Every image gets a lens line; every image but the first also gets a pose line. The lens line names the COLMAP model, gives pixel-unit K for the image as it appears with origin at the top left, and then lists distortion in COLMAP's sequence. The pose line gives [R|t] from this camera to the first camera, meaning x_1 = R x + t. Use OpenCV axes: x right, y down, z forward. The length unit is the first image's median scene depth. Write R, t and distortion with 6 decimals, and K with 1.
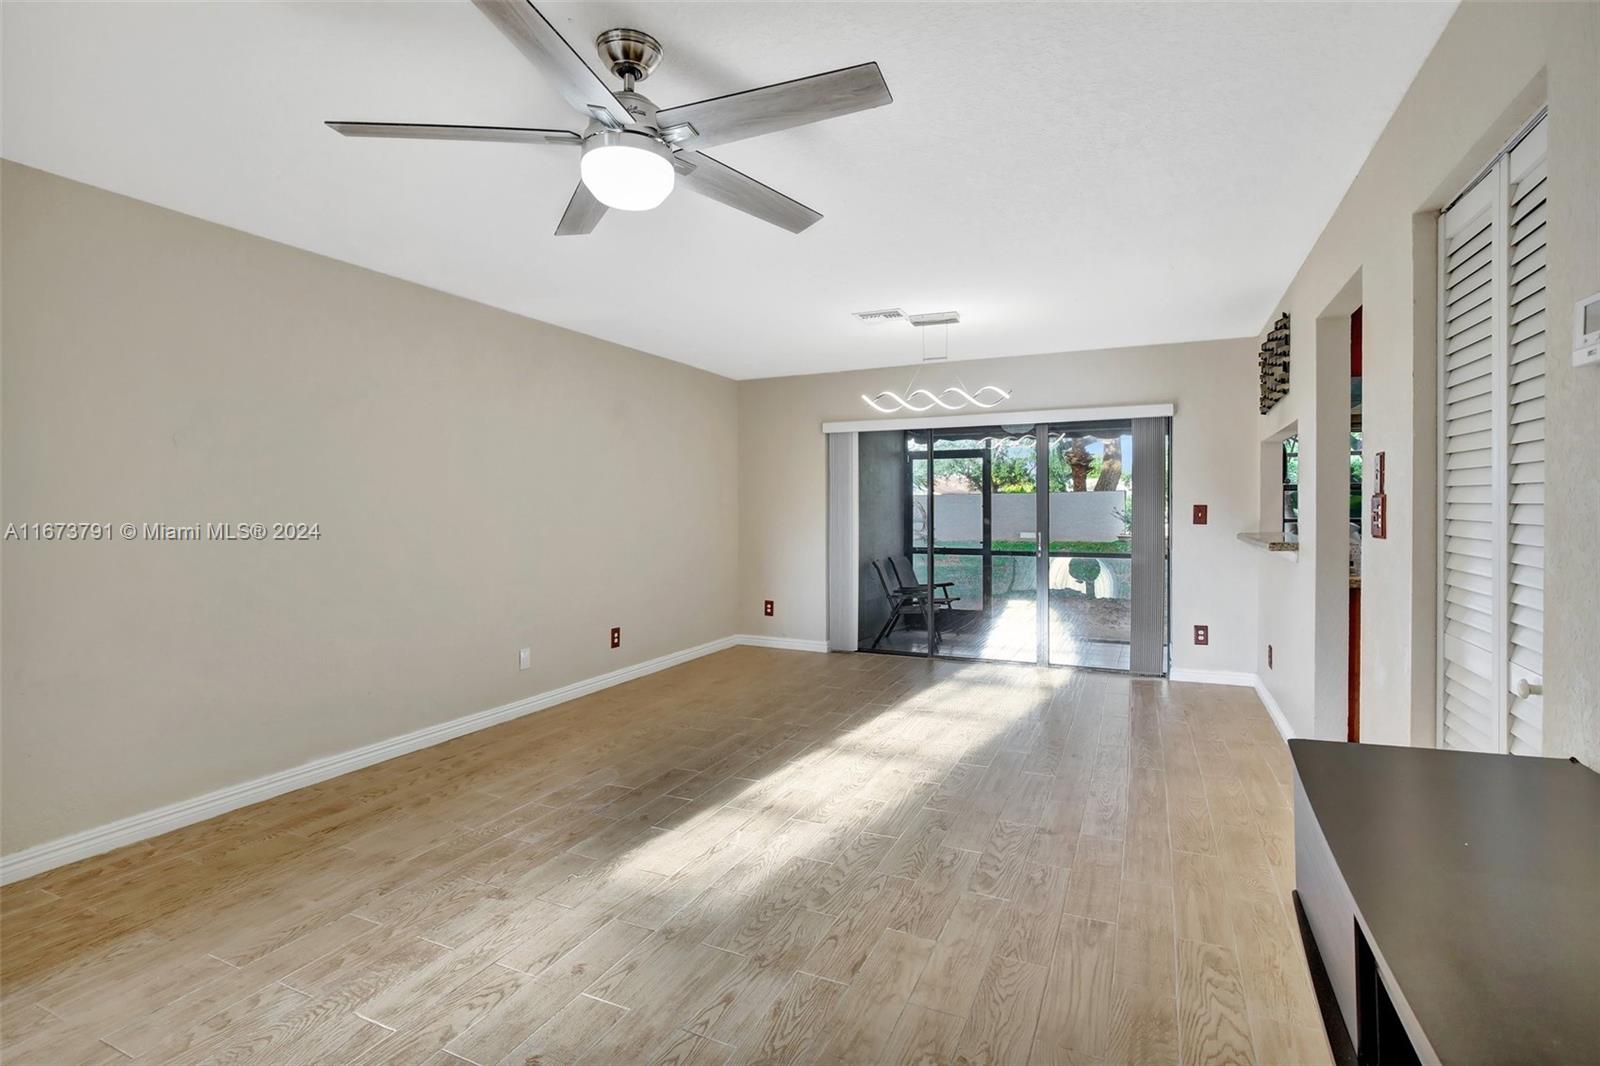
lens RADIAL K [[745.3, 0, 808.2], [0, 745.3, 518.8], [0, 0, 1]] dist [-0.010406, 0.000484]
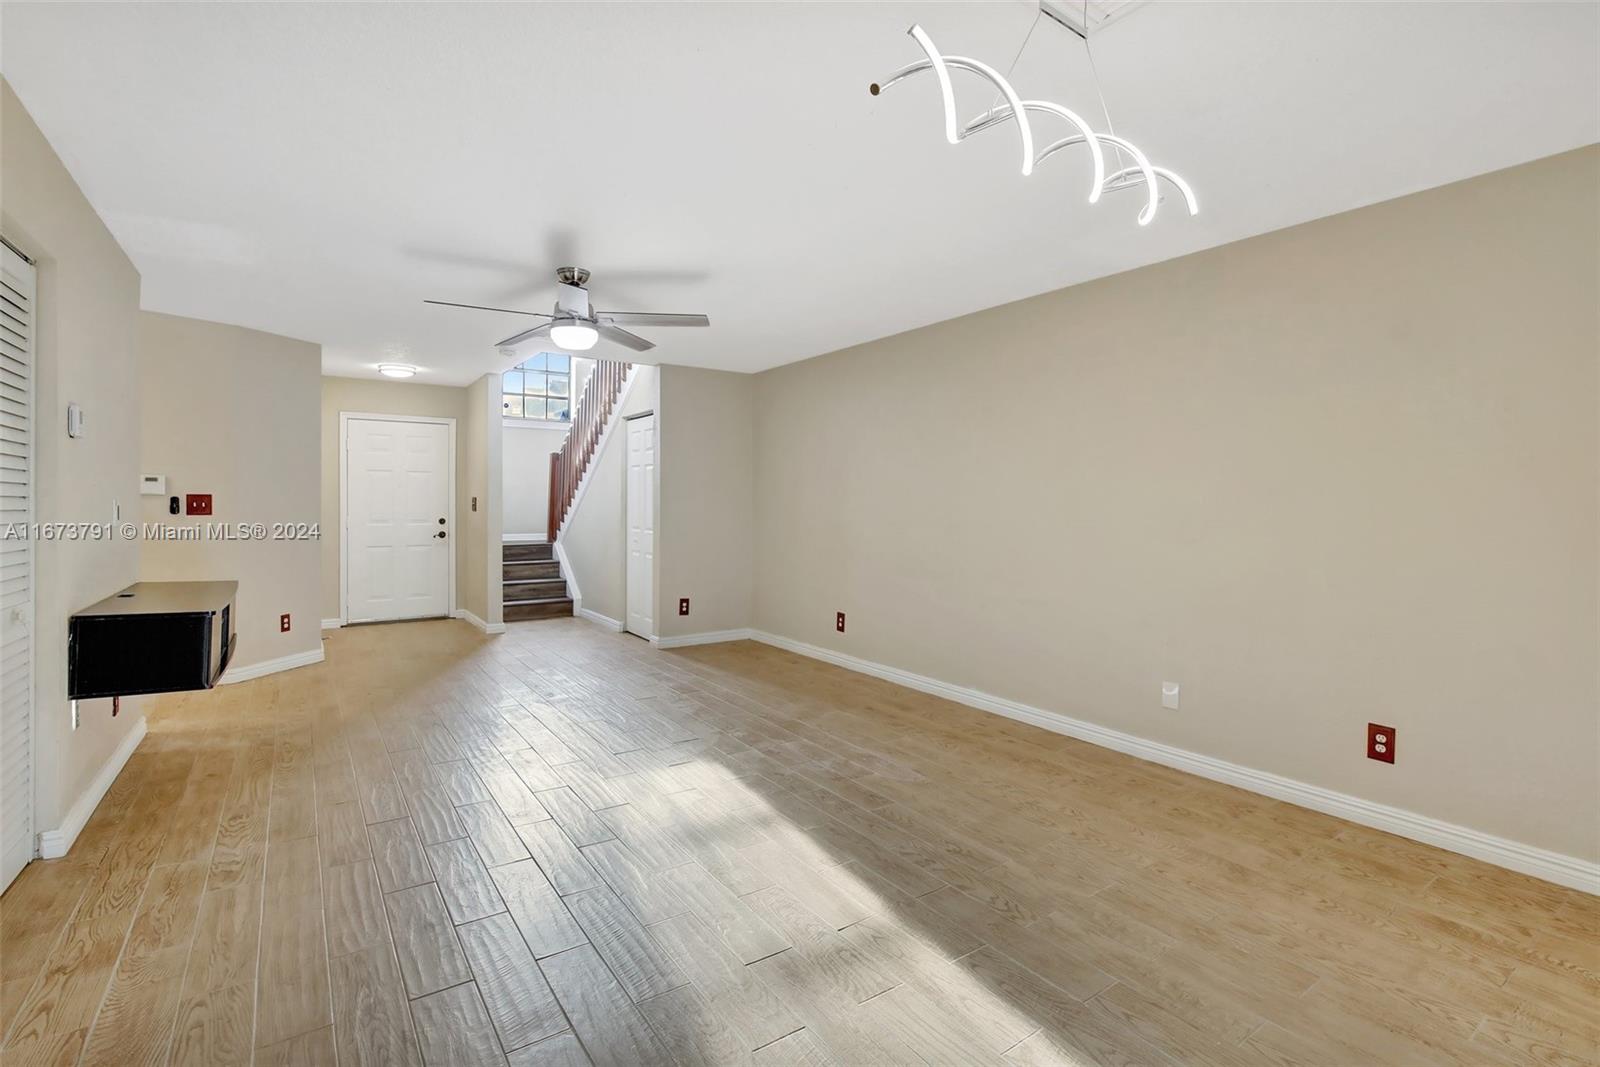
lens RADIAL K [[757.4, 0, 813.4], [0, 757.4, 509.6], [0, 0, 1]] dist [-0.010332, 0.001010]
pose [[-0.510231, 0.008276, -0.859998, 0.659502], [-0.016264, 0.999682, 0.019269, -0.021991], [0.859884, 0.023819, -0.509934, 1.440561]]
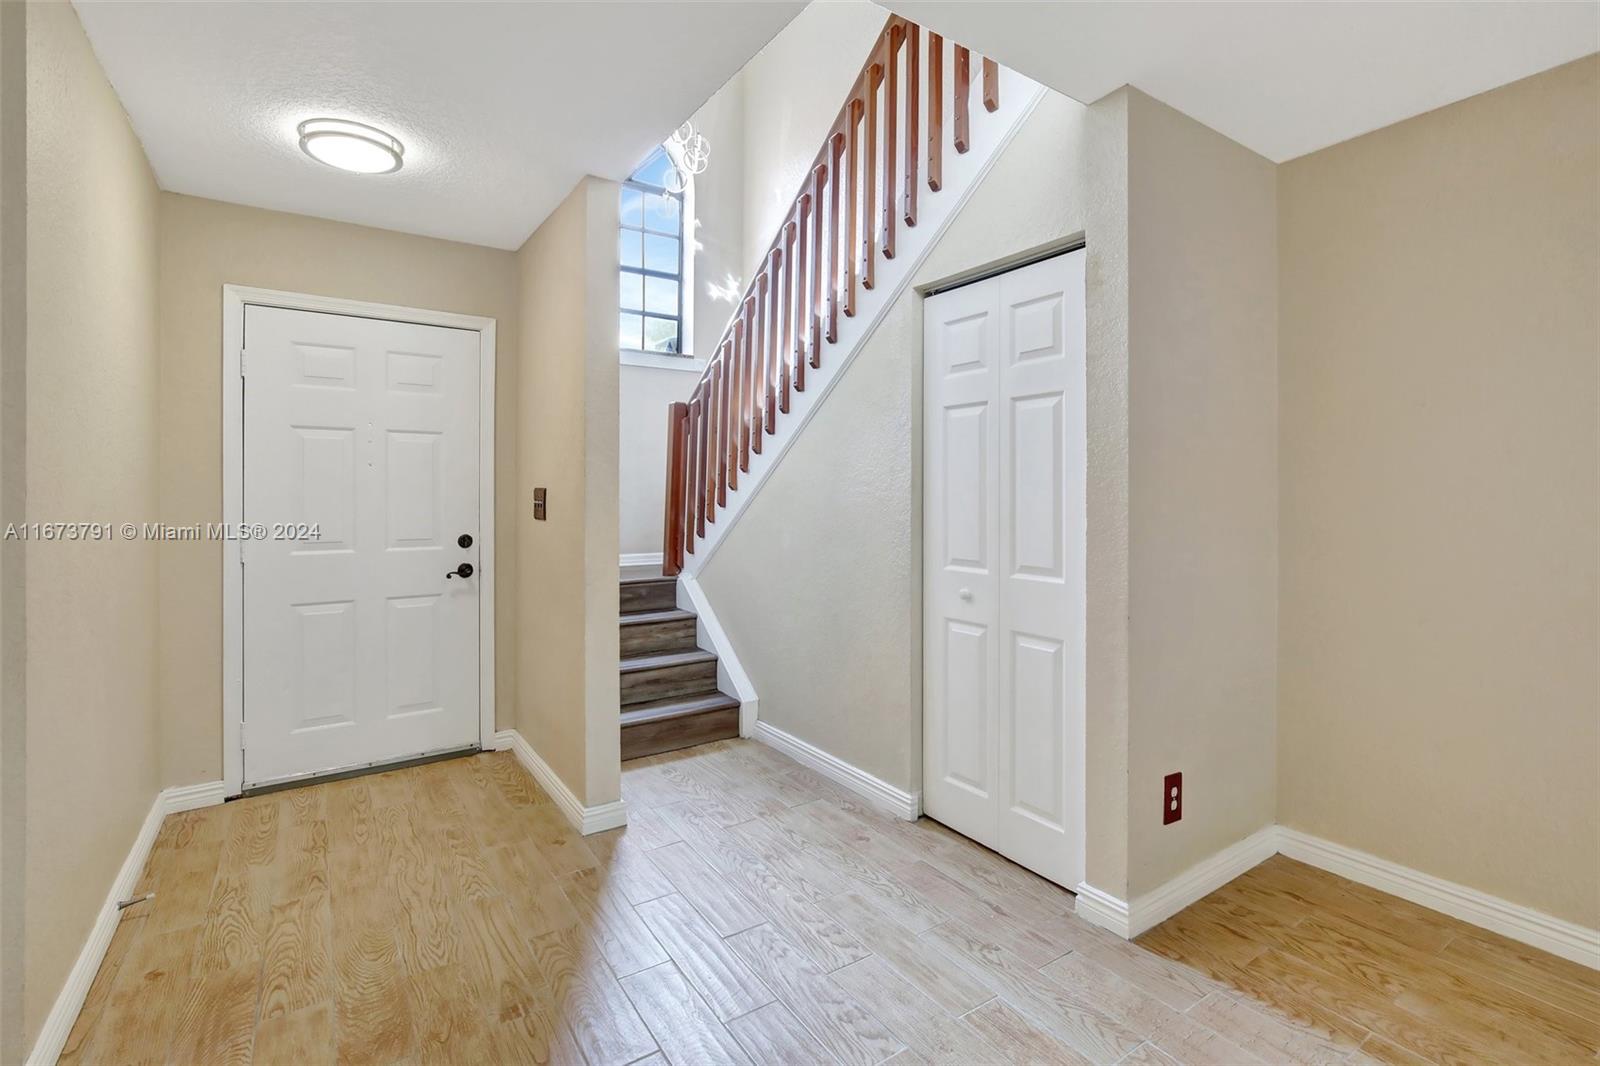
lens RADIAL K [[733.1, 0, 810.1], [0, 733.1, 495.5], [0, 0, 1]] dist [-0.010845, 0.001267]
pose [[-0.507261, 0.003038, -0.861787, -0.097842], [-0.012288, 0.999867, 0.010758, -0.004769], [0.861705, 0.016047, -0.507156, 0.241052]]
